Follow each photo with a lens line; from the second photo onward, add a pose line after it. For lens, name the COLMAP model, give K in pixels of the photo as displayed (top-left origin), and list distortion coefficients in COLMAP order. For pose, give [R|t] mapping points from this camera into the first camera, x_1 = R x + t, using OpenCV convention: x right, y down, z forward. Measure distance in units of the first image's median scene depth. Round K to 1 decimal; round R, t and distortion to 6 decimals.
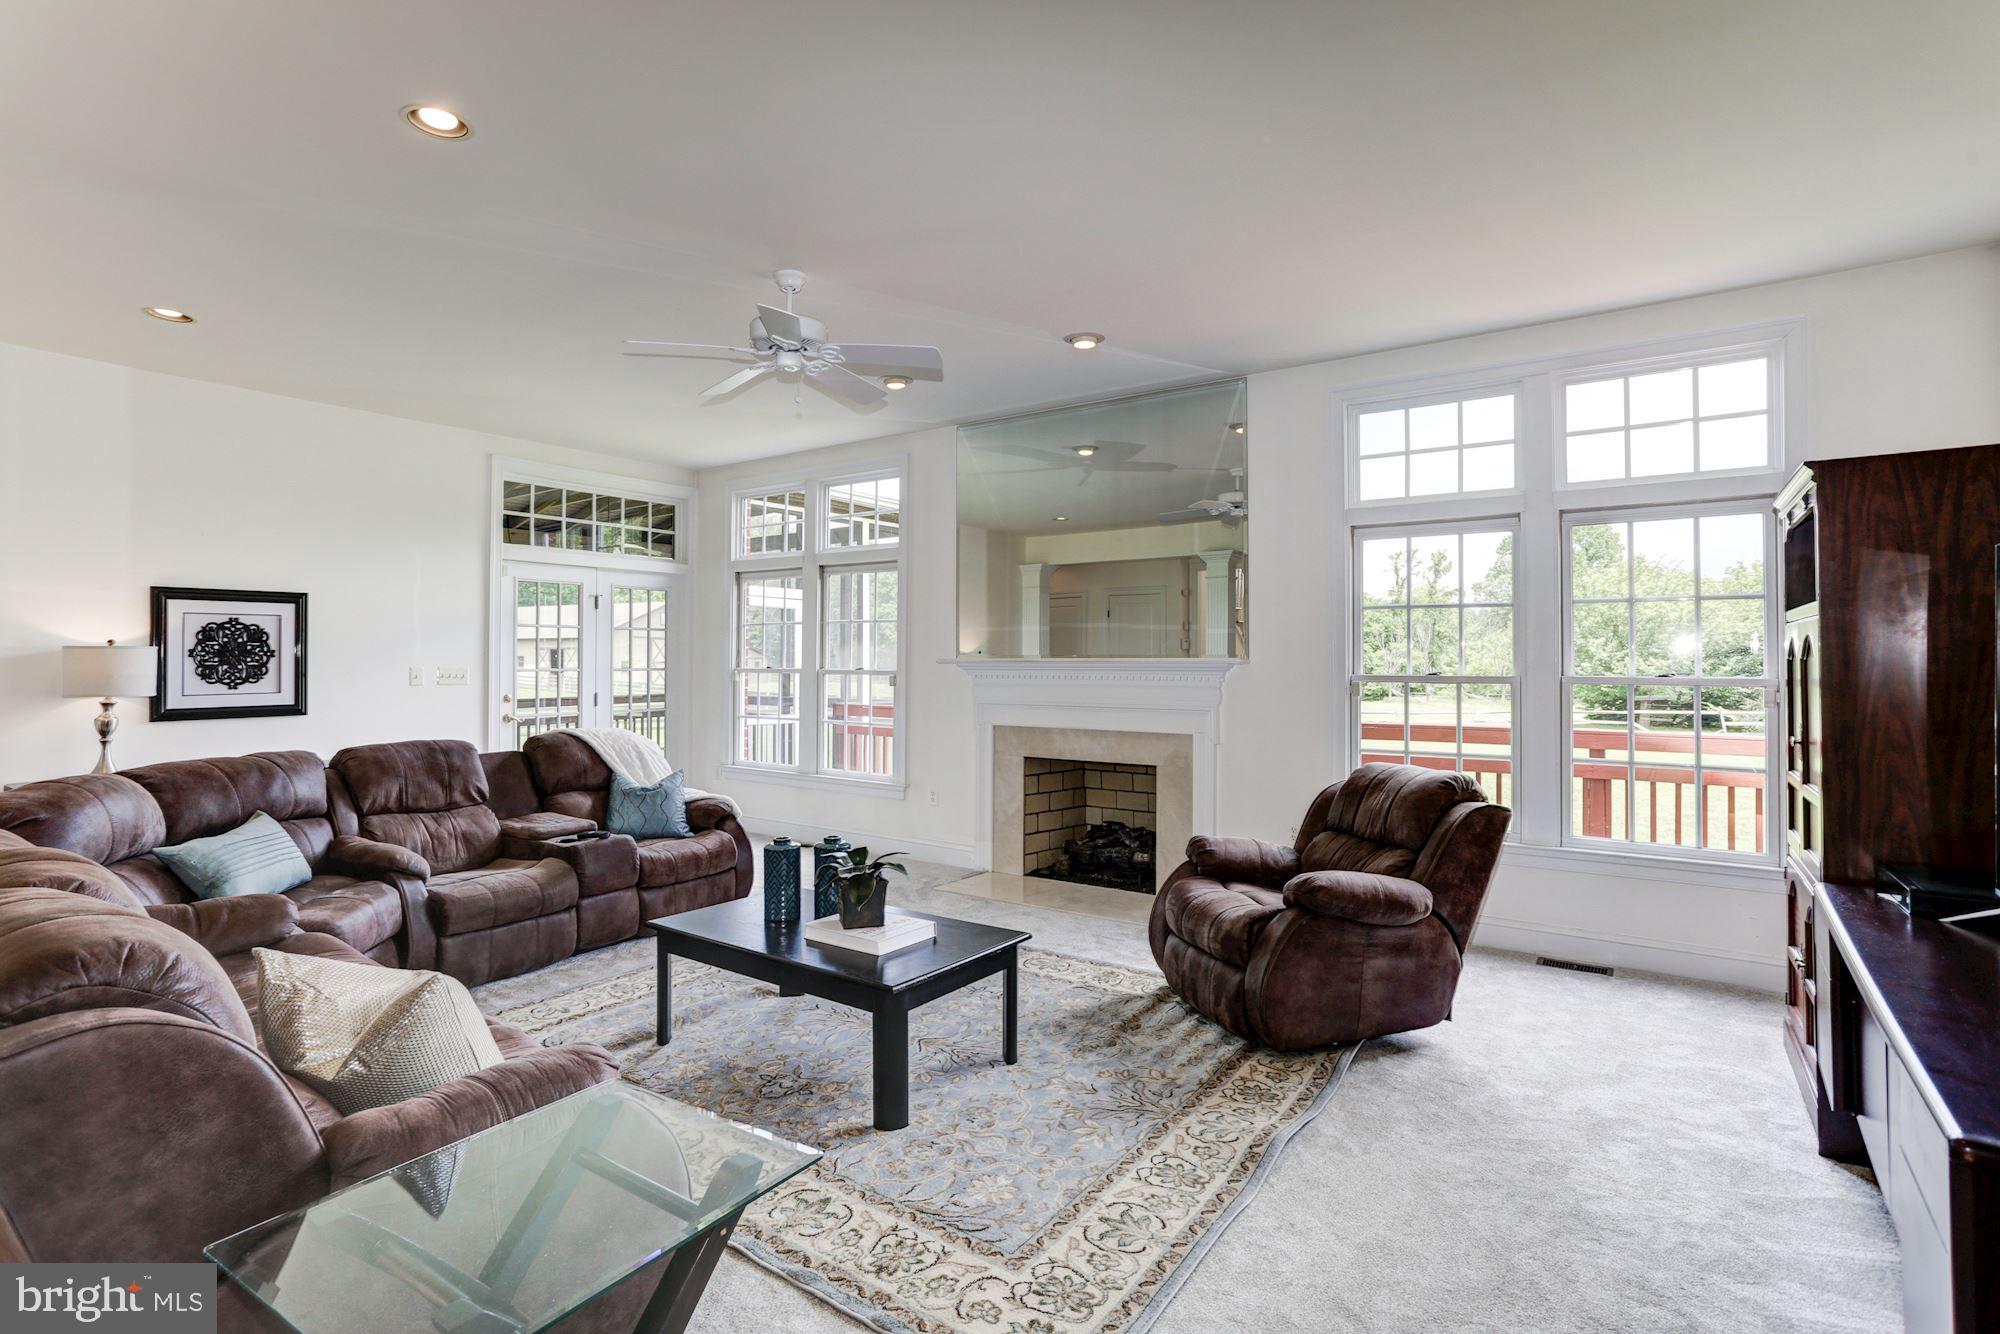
lens RADIAL K [[974.6, 0, 997.3], [0, 974.6, 653.3], [0, 0, 1]] dist [-0.001212, 0.000149]
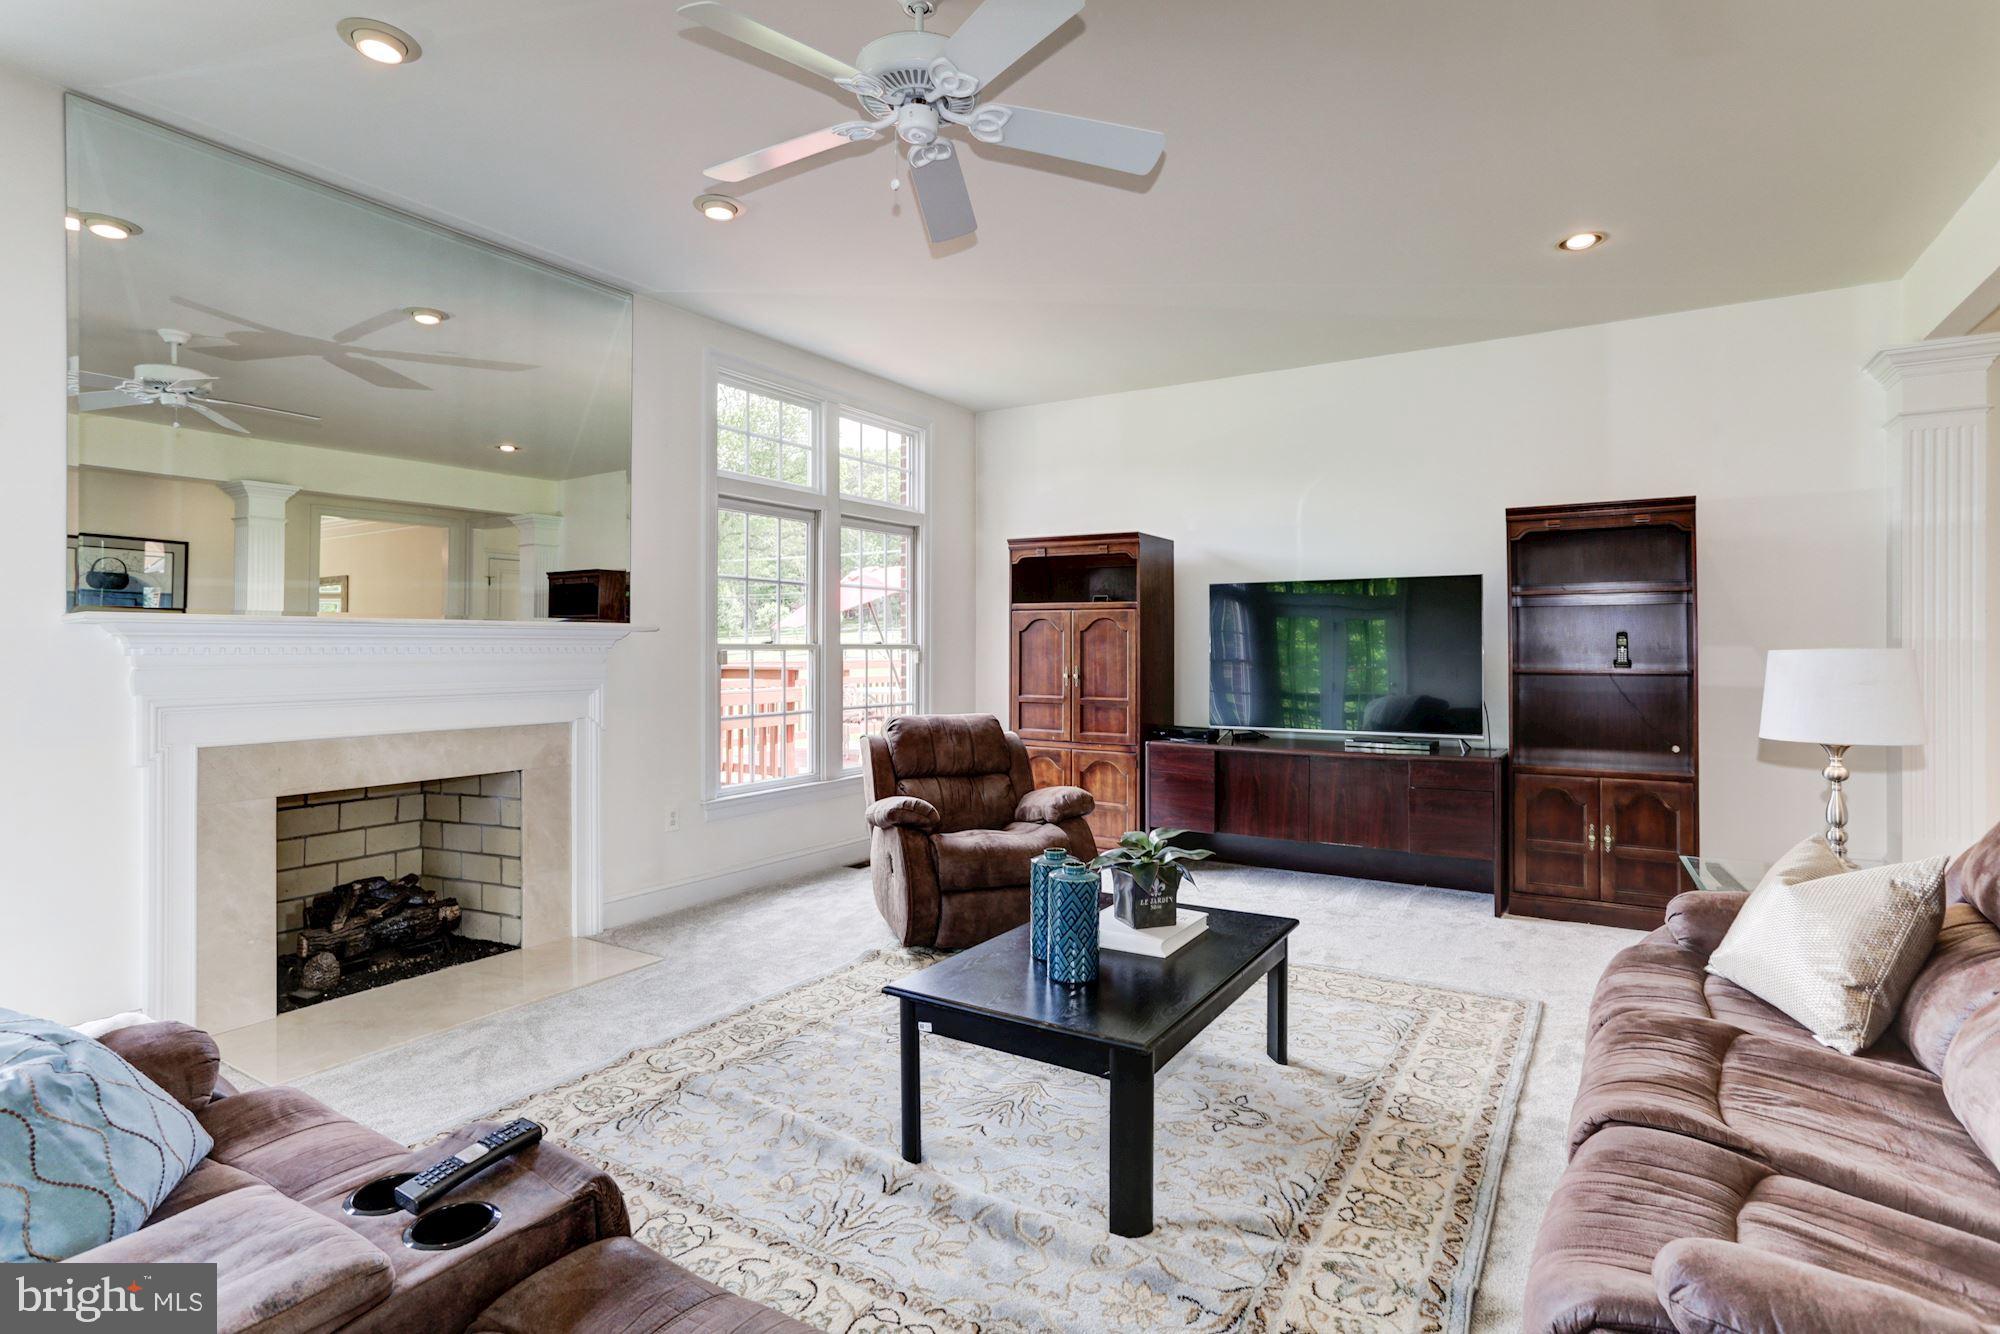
lens RADIAL K [[1000.9, 0, 996.9], [0, 1000.9, 634.2], [0, 0, 1]] dist [-0.001365, -0.000078]
pose [[-0.048225, 0.008508, 0.998800, -0.747413], [-0.007935, 0.999929, -0.008901, 0.022353], [-0.998805, -0.008355, -0.048154, 0.855107]]
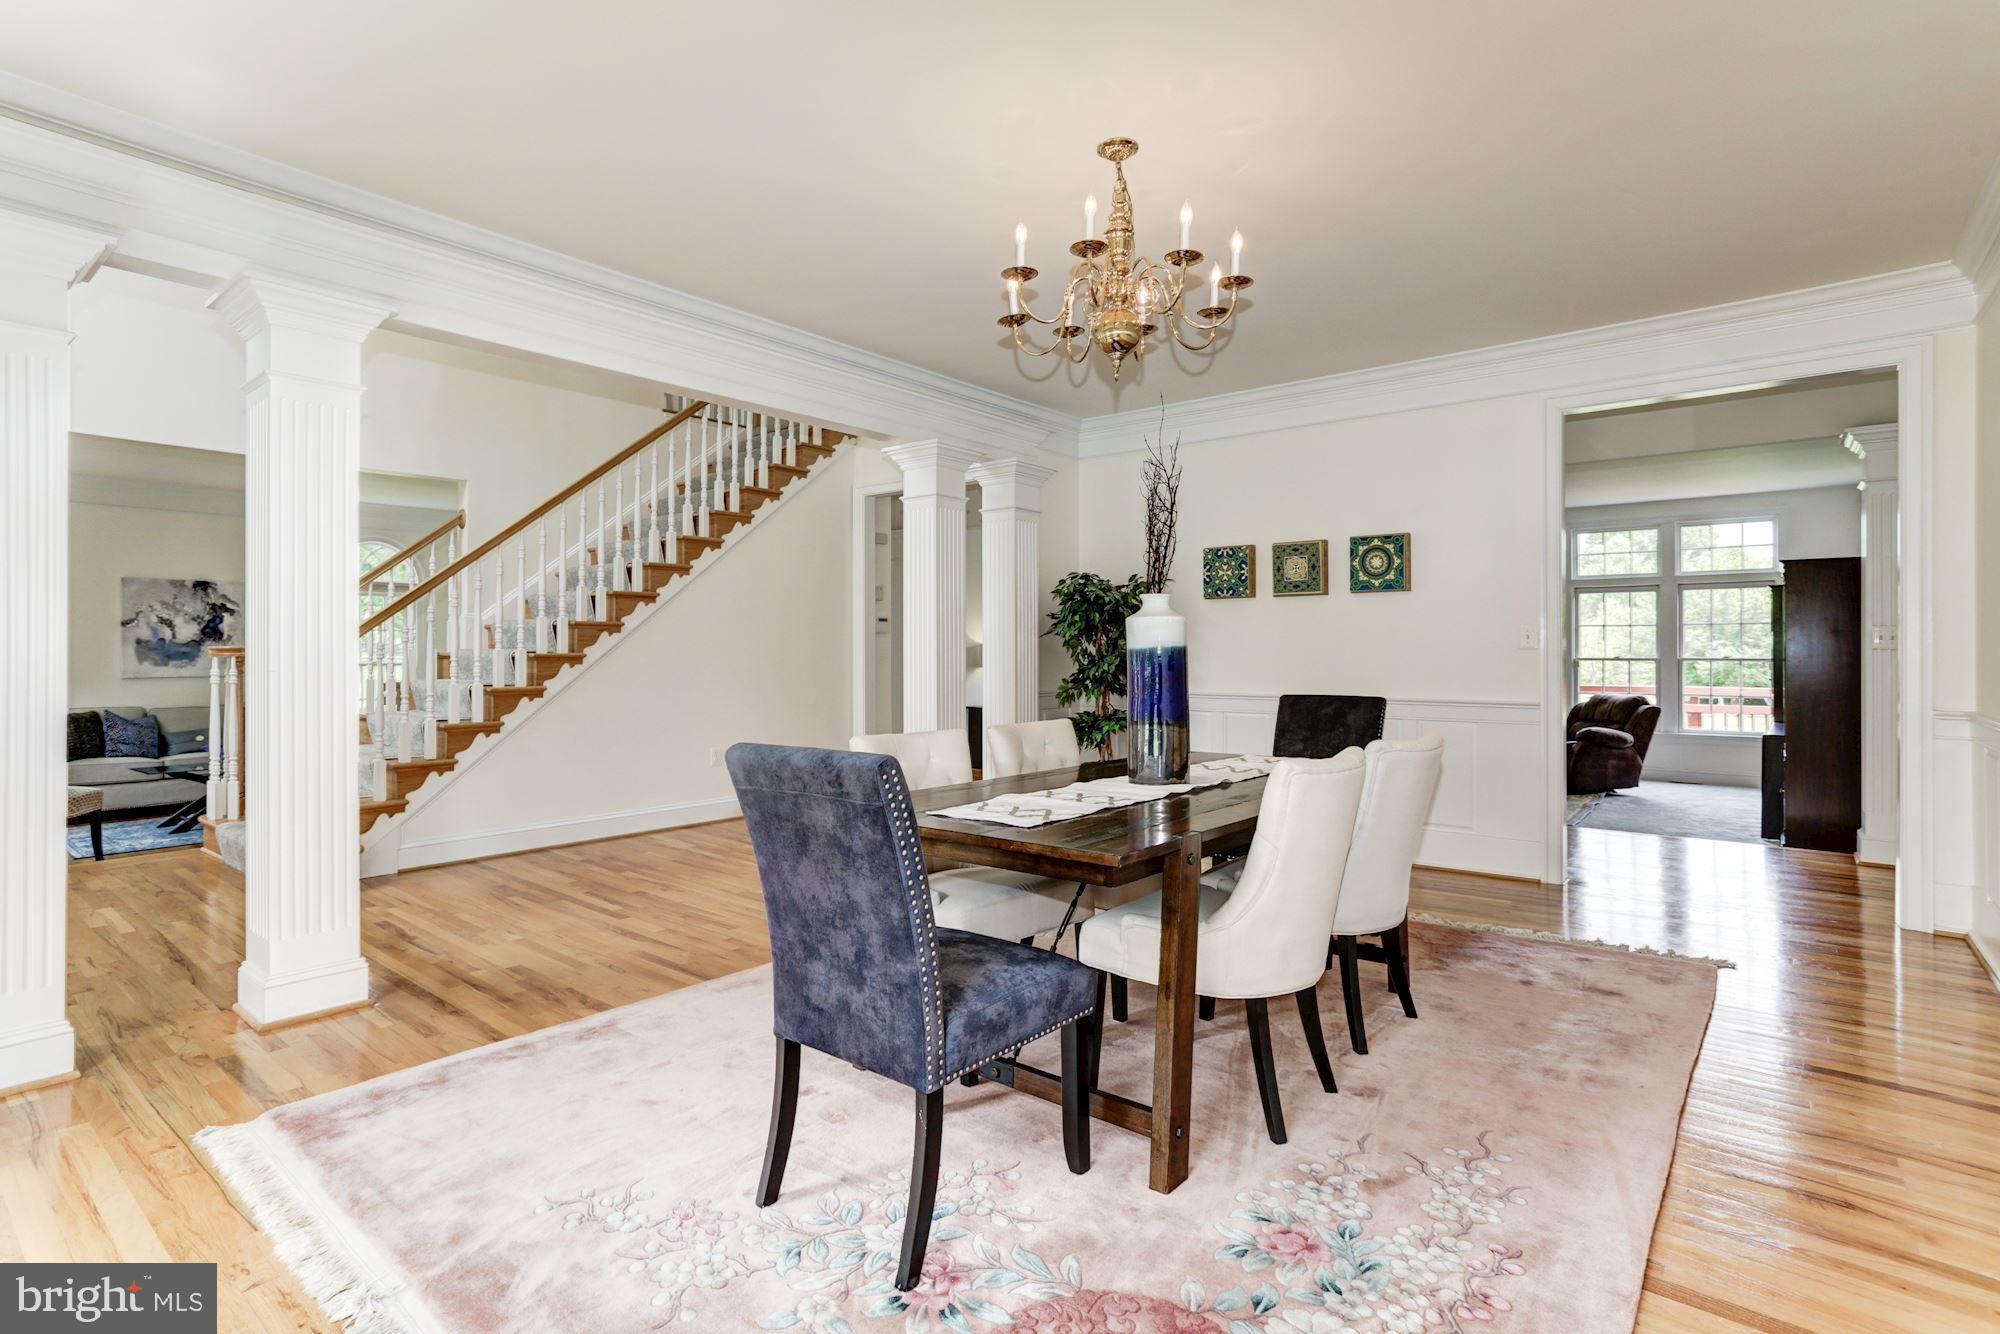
lens RADIAL K [[974.6, 0, 997.3], [0, 974.6, 653.3], [0, 0, 1]] dist [-0.001212, 0.000149]
pose [[0.998505, 0.005454, -0.054388, -0.858714], [-0.005135, 0.999969, 0.006006, 0.006632], [0.054419, -0.005718, 0.998502, -1.315378]]
